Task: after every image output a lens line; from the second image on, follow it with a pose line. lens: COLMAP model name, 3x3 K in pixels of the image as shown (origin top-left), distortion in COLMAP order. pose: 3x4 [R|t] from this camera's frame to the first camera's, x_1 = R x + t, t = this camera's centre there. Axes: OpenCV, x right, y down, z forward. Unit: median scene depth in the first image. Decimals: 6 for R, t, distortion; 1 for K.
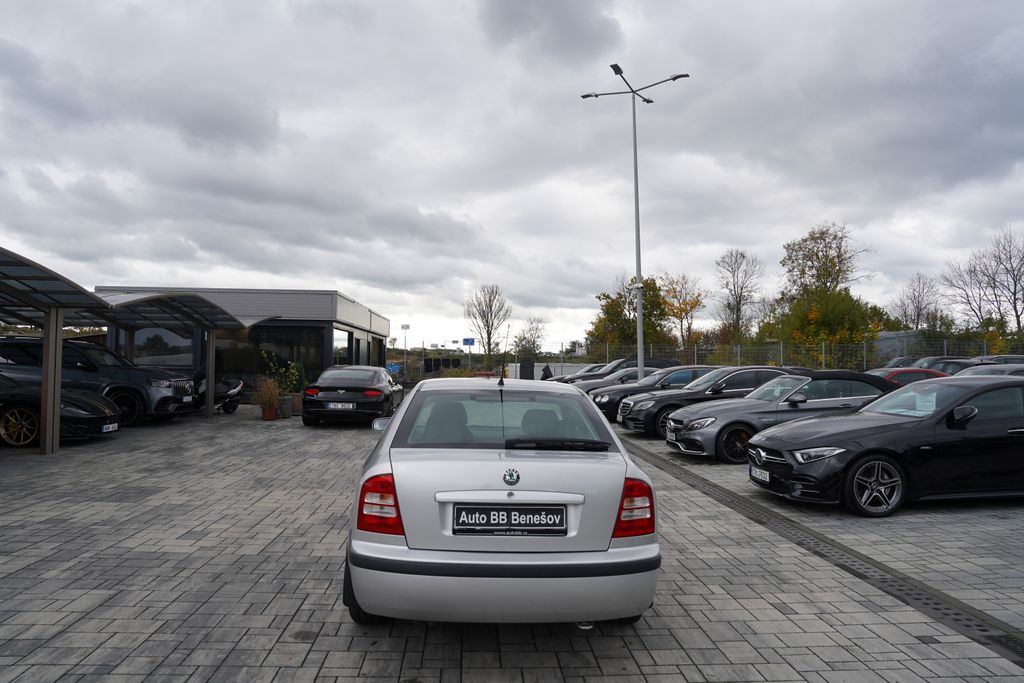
lens RADIAL K [[702.1, 0, 511.6], [0, 702.1, 325.0], [0, 0, 1]] dist [-0.112929, 0.079002]
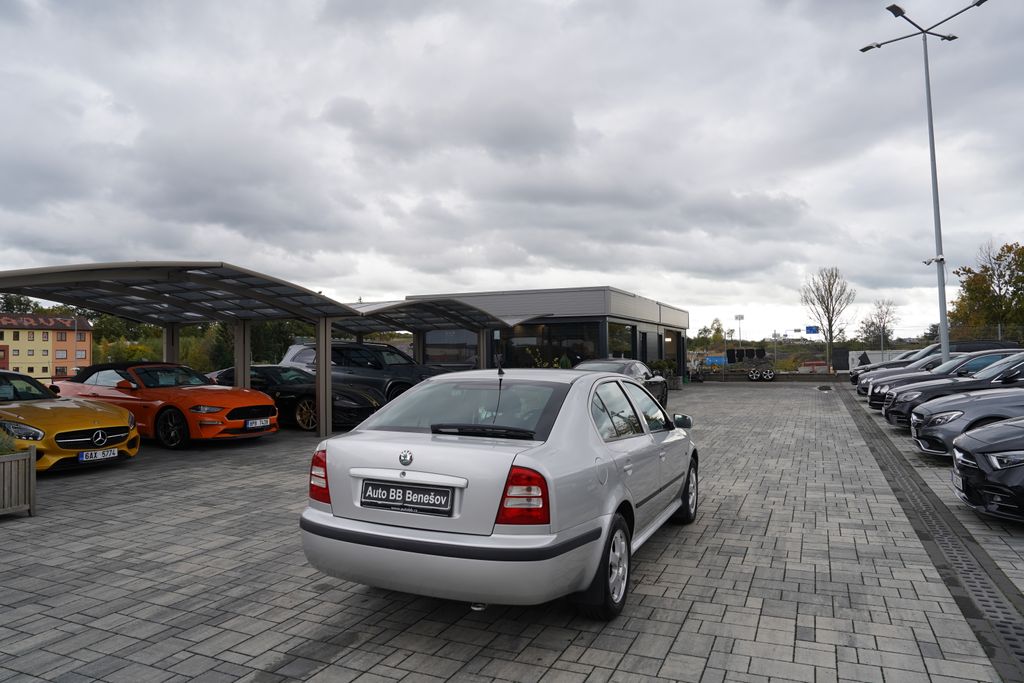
lens RADIAL K [[702.1, 0, 511.6], [0, 702.1, 325.0], [0, 0, 1]] dist [-0.112929, 0.079002]
pose [[0.888106, -0.042353, -0.457684, 0.133992], [0.046871, 0.998900, -0.001485, 0.004349], [0.457244, -0.020133, 0.889114, 0.024338]]
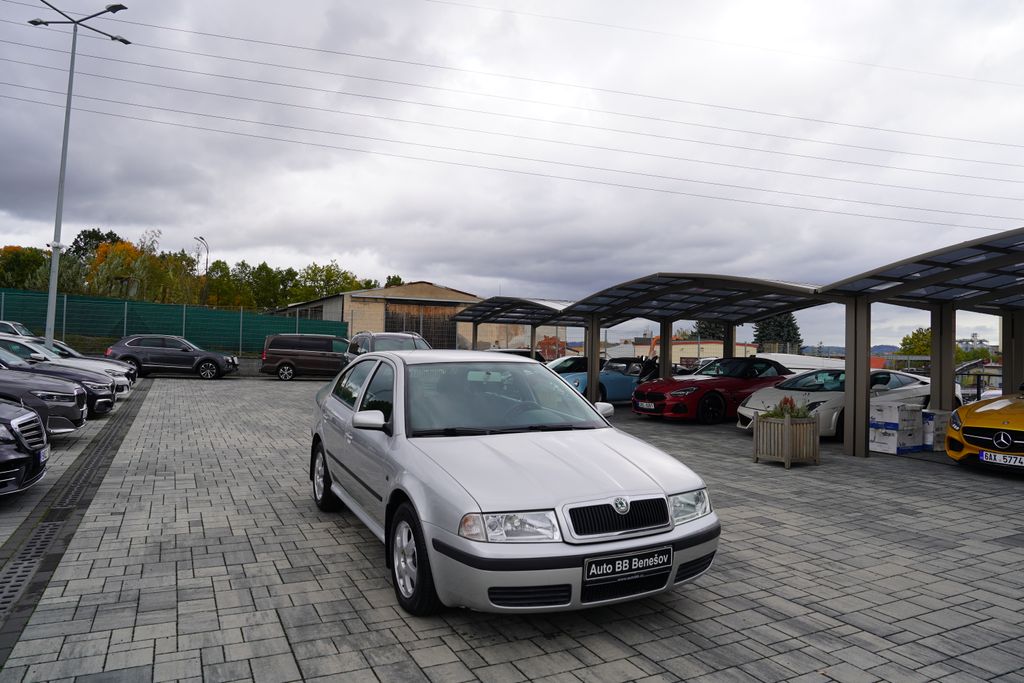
lens RADIAL K [[702.1, 0, 511.6], [0, 702.1, 325.0], [0, 0, 1]] dist [-0.112929, 0.079002]
pose [[-0.923339, -0.047239, -0.381068, 0.100722], [-0.011800, 0.995426, -0.094805, 0.046182], [0.383804, -0.083041, -0.919673, 0.675421]]
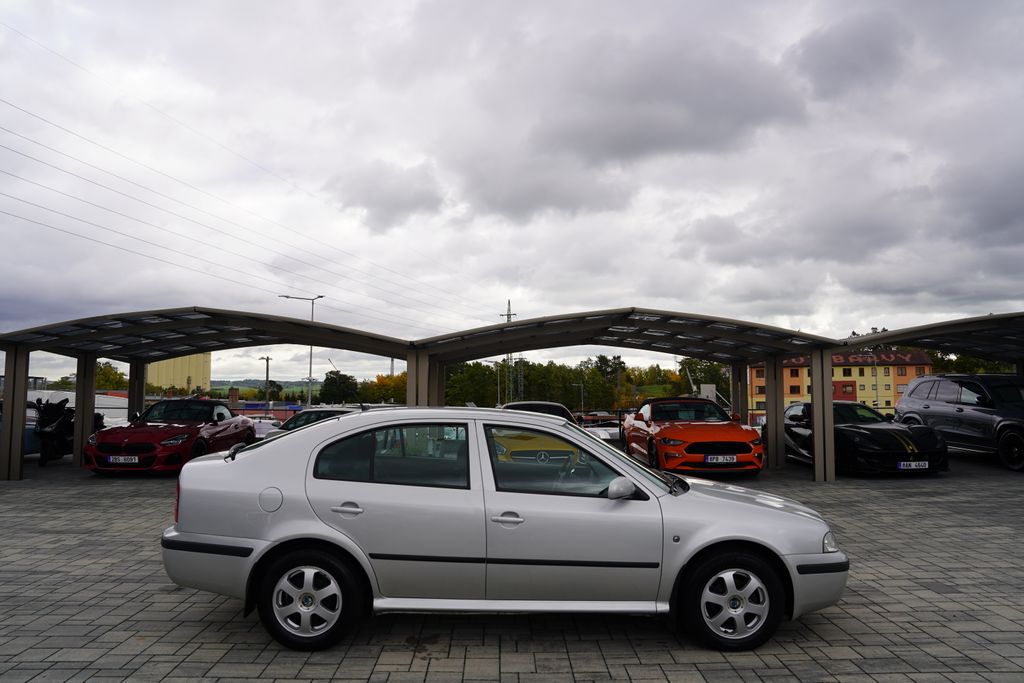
lens RADIAL K [[702.1, 0, 511.6], [0, 702.1, 325.0], [0, 0, 1]] dist [-0.112929, 0.079002]
pose [[-0.048440, -0.113613, -0.992344, 0.312536], [0.054433, 0.991733, -0.116200, 0.026254], [0.997342, -0.059645, -0.041855, 0.362867]]
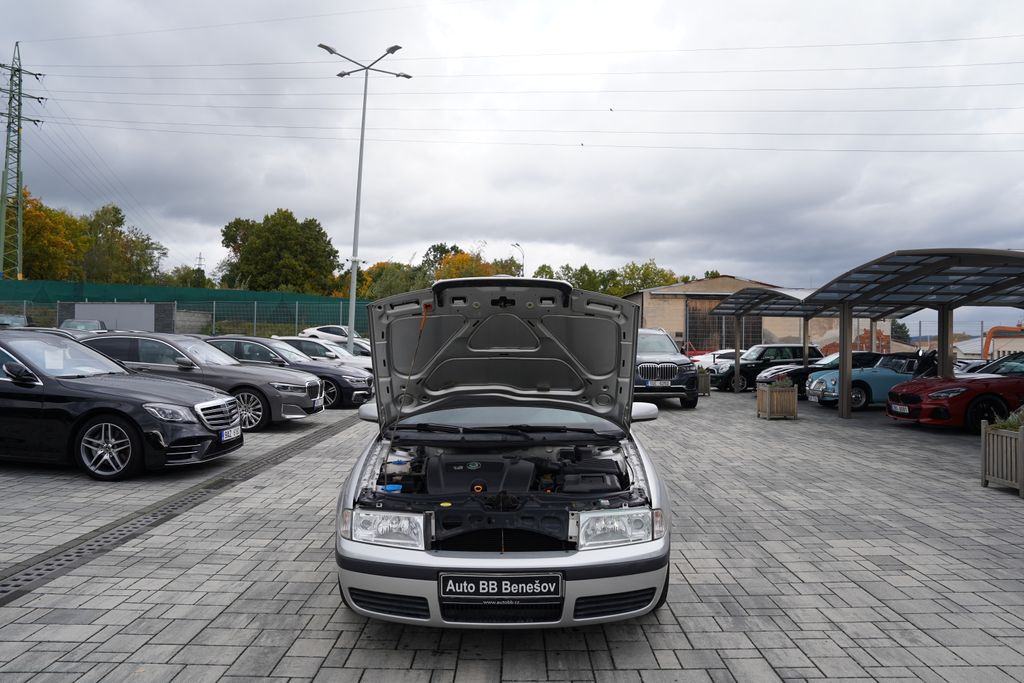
lens RADIAL K [[702.1, 0, 511.6], [0, 702.1, 325.0], [0, 0, 1]] dist [-0.112929, 0.079002]
pose [[-0.997339, -0.024533, 0.068650, -0.033350], [-0.030092, 0.996247, -0.081155, 0.043805], [-0.066402, -0.083005, -0.994334, 0.677792]]
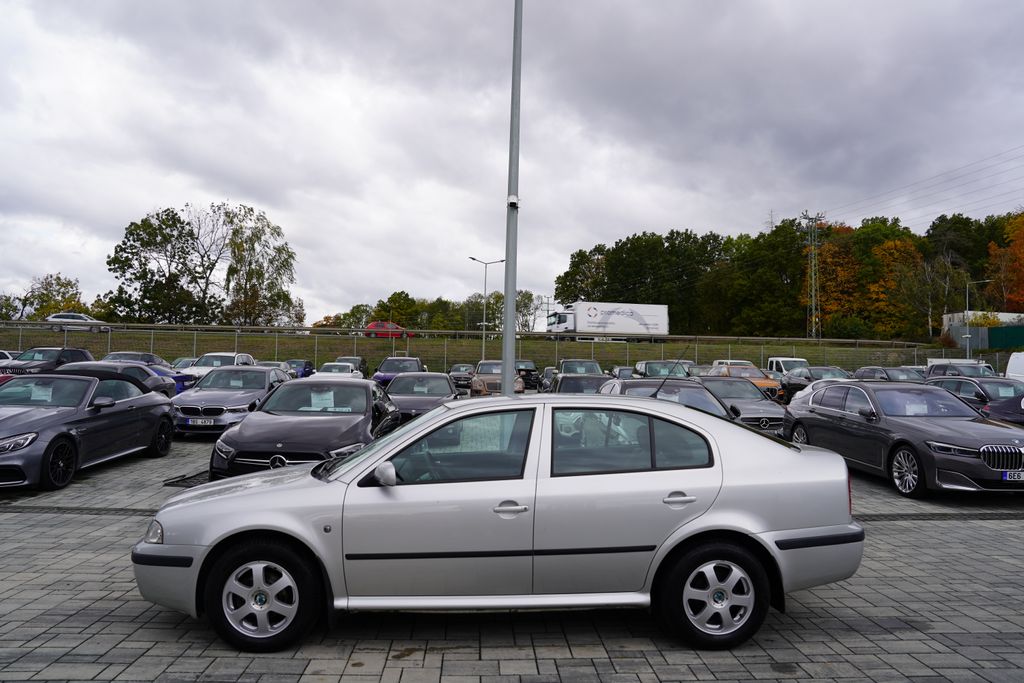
lens RADIAL K [[699.9, 0, 514.9], [0, 699.9, 278.9], [0, 0, 1]] dist [-0.112320, 0.070986]
pose [[0.010033, 0.125963, 0.991984, -0.317676], [-0.073997, 0.989408, -0.124887, 0.015018], [-0.997208, -0.072150, 0.019248, 0.339054]]
